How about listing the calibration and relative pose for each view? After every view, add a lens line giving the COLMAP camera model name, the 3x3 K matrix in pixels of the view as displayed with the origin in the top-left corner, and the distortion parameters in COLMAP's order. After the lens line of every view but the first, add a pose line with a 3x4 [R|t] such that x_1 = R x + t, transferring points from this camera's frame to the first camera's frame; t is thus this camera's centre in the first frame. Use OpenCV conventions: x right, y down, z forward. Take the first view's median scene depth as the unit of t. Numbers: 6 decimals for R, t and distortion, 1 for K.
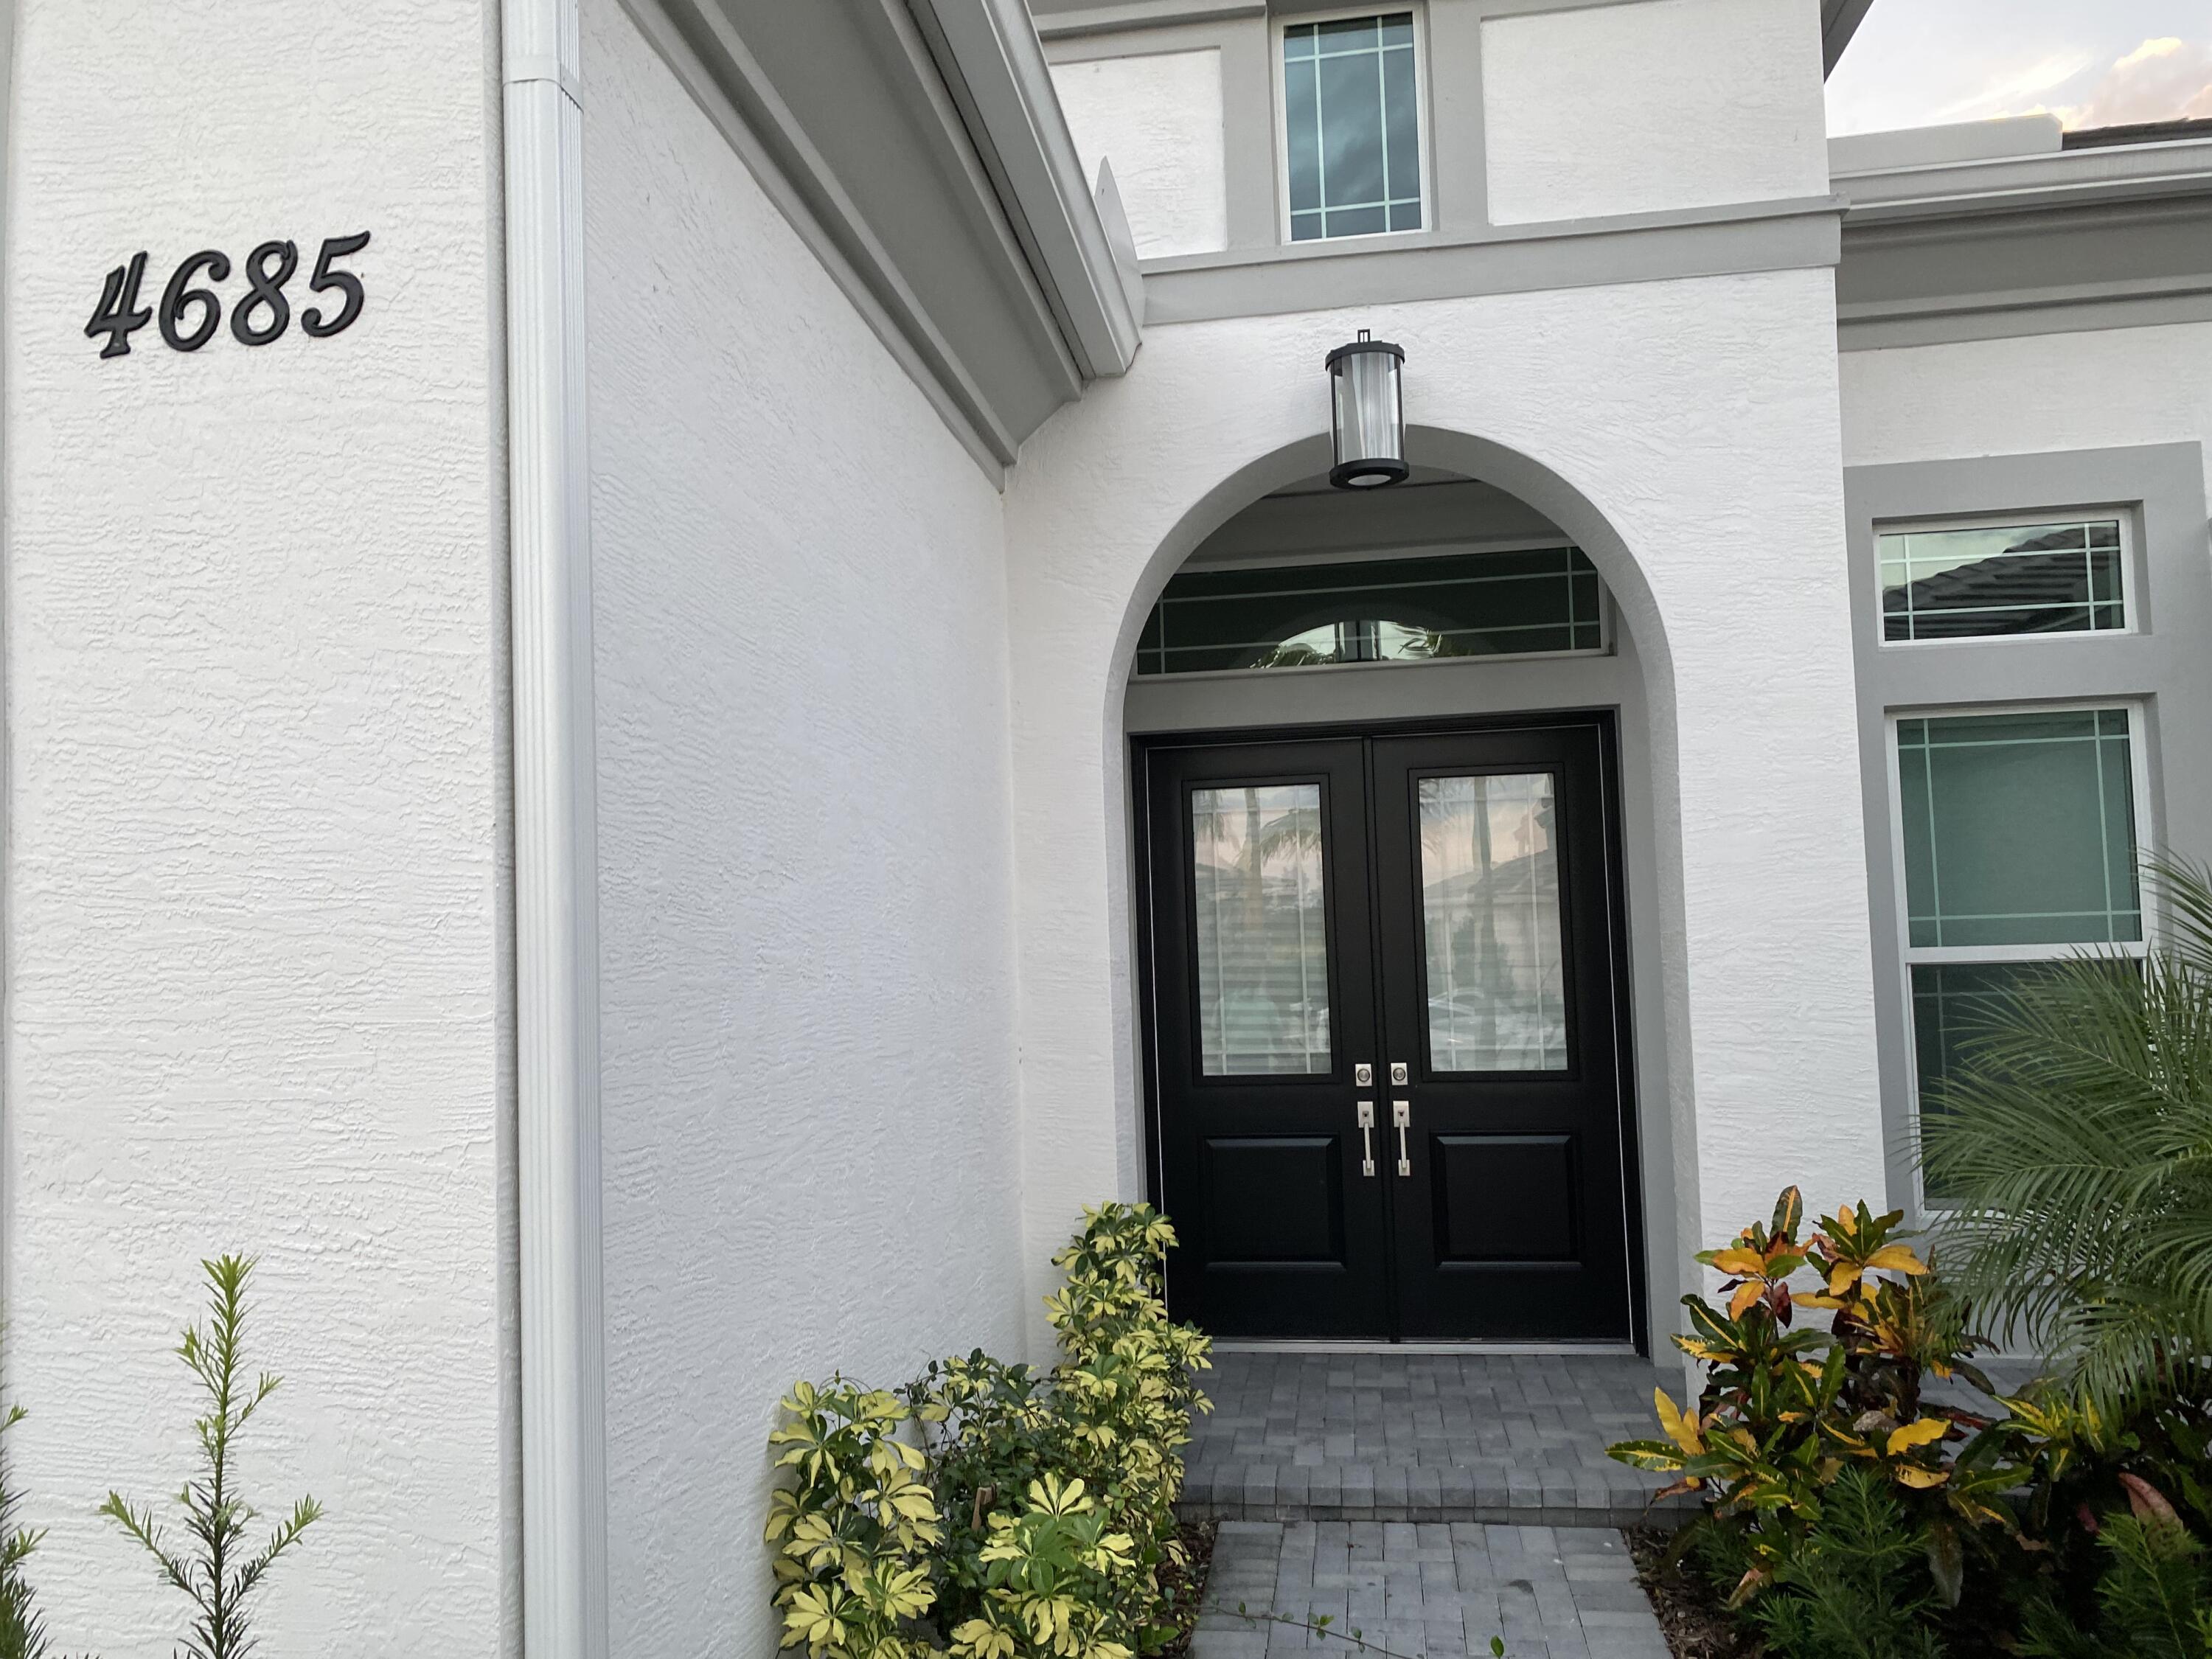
lens RADIAL K [[1661.8, 0, 1104.2], [0, 1661.8, 840.5], [0, 0, 1]] dist [0.005259, -0.005511]
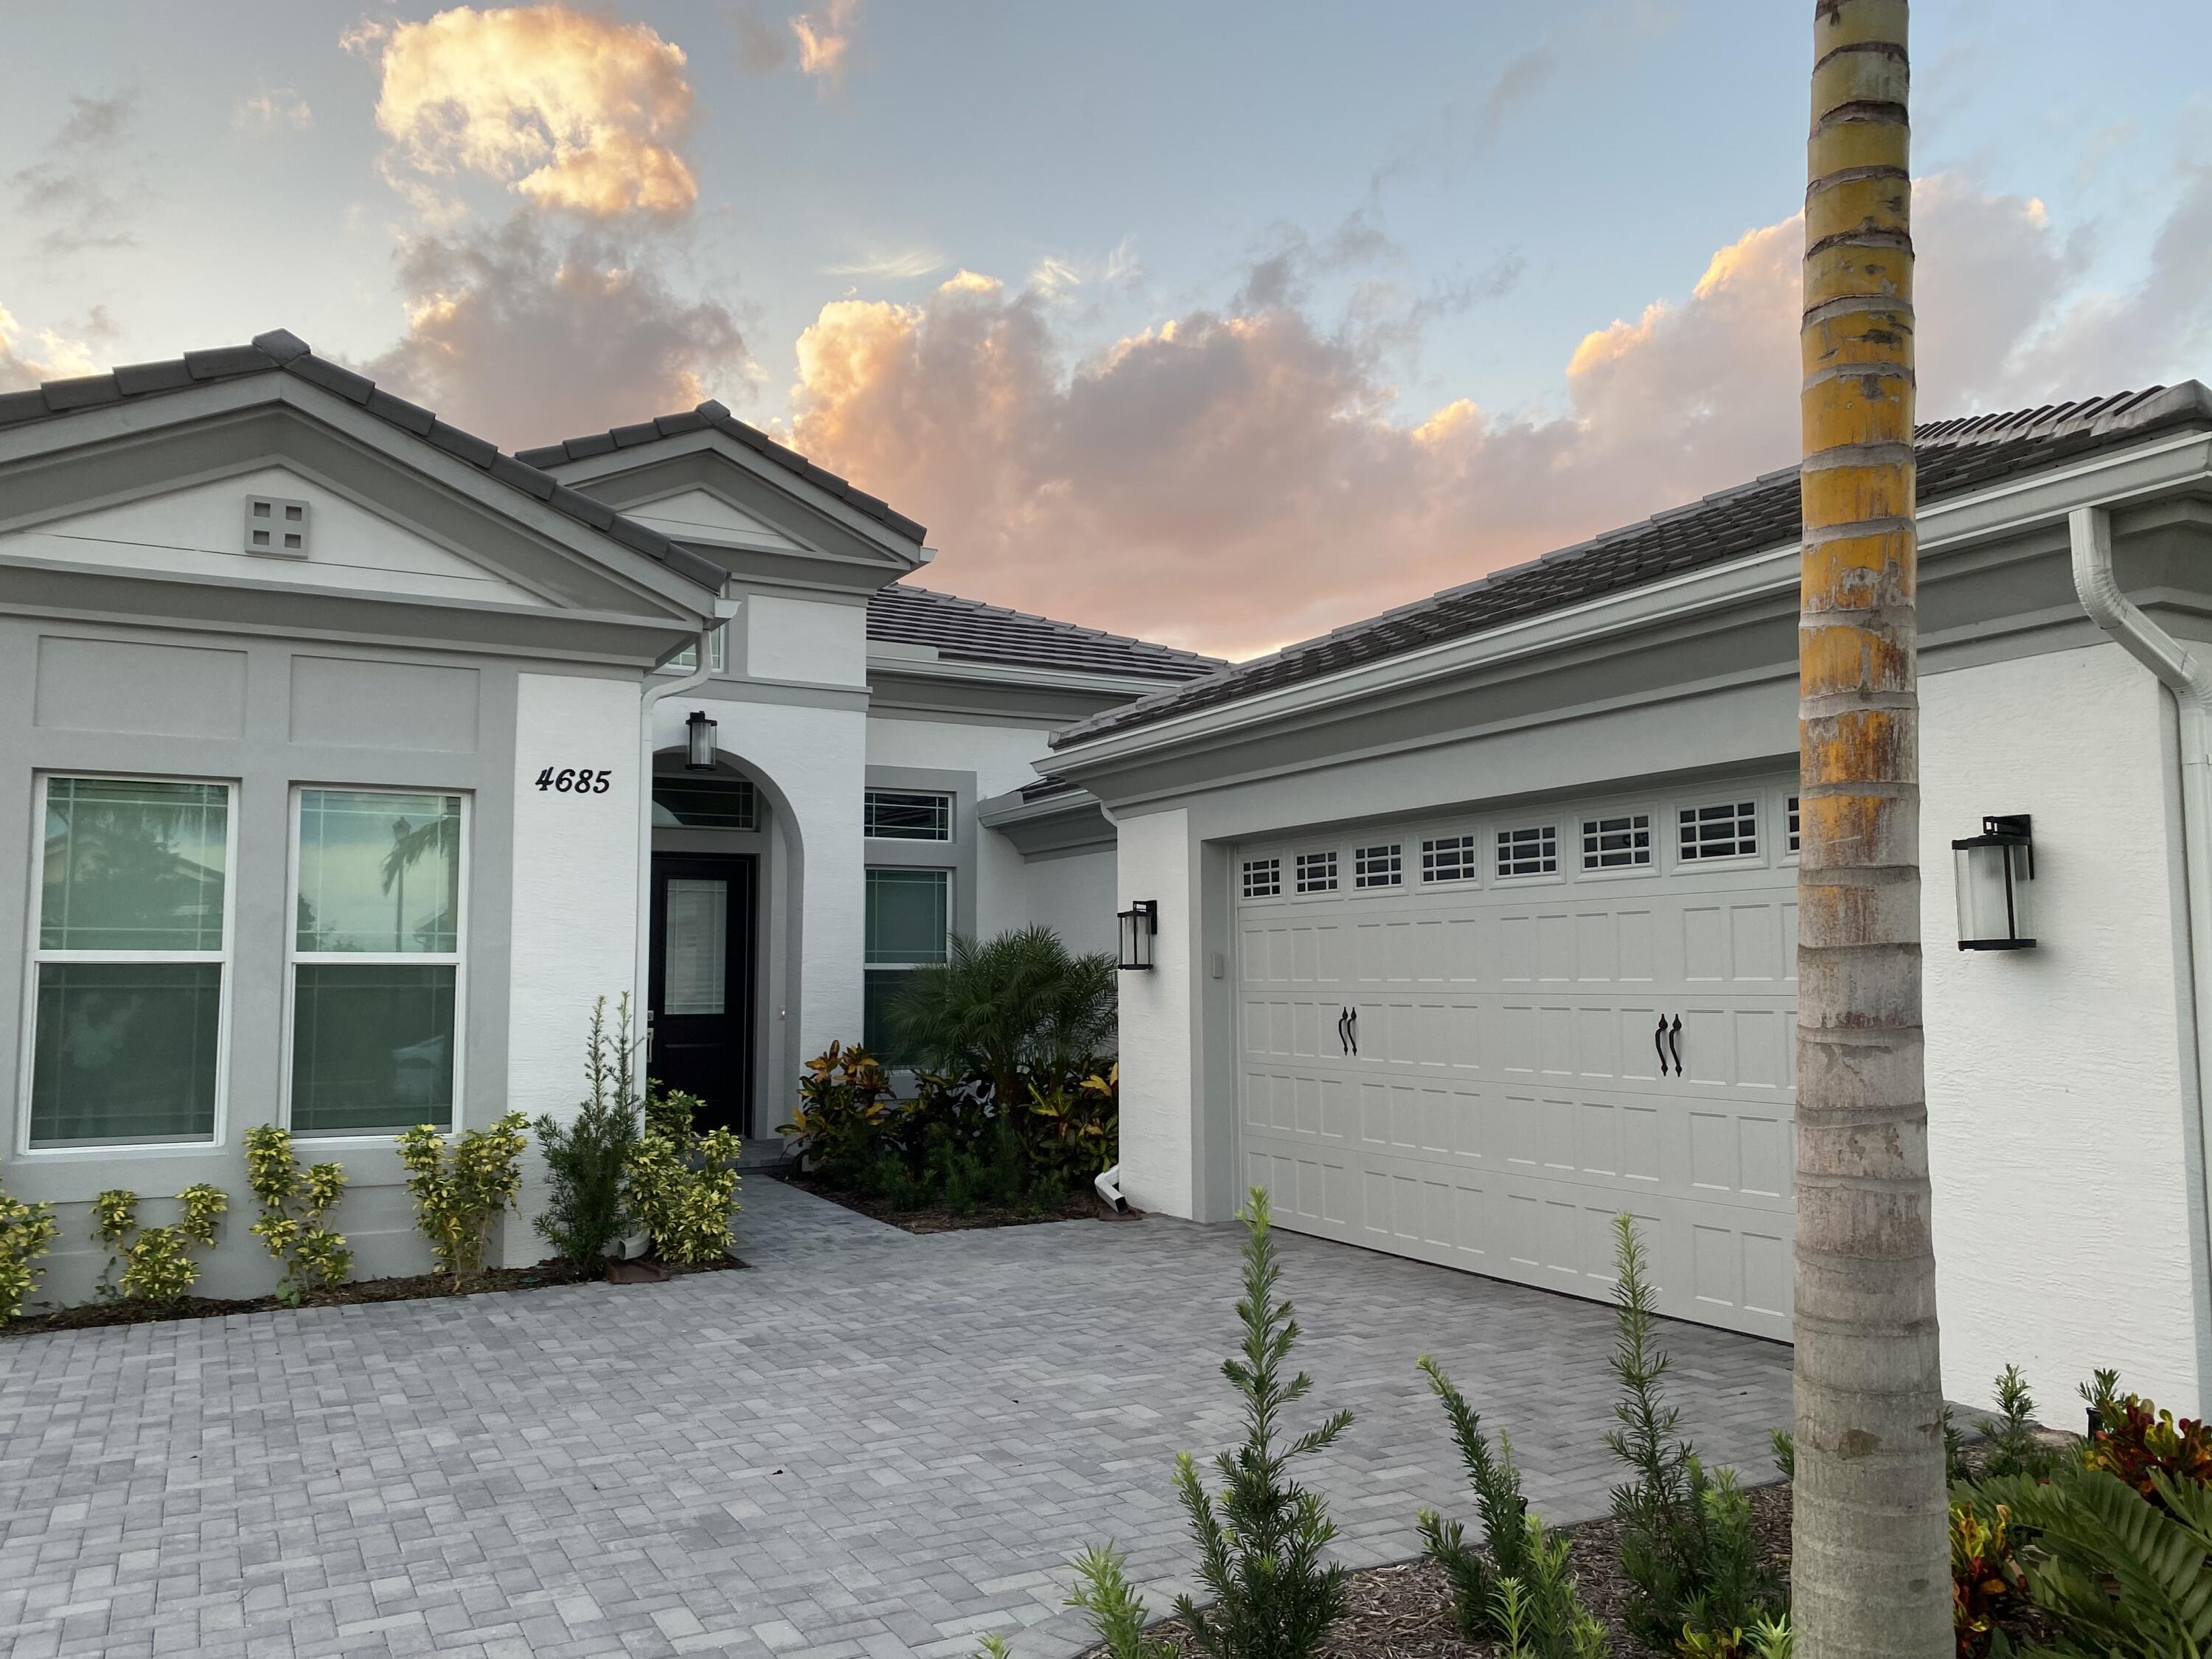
lens RADIAL K [[1661.8, 0, 1104.2], [0, 1661.8, 840.5], [0, 0, 1]] dist [0.005259, -0.005511]
pose [[0.796701, 0.073645, 0.599869, -0.915543], [-0.054650, 0.997260, -0.049851, -0.014570], [-0.601897, 0.006934, 0.798543, -1.490933]]
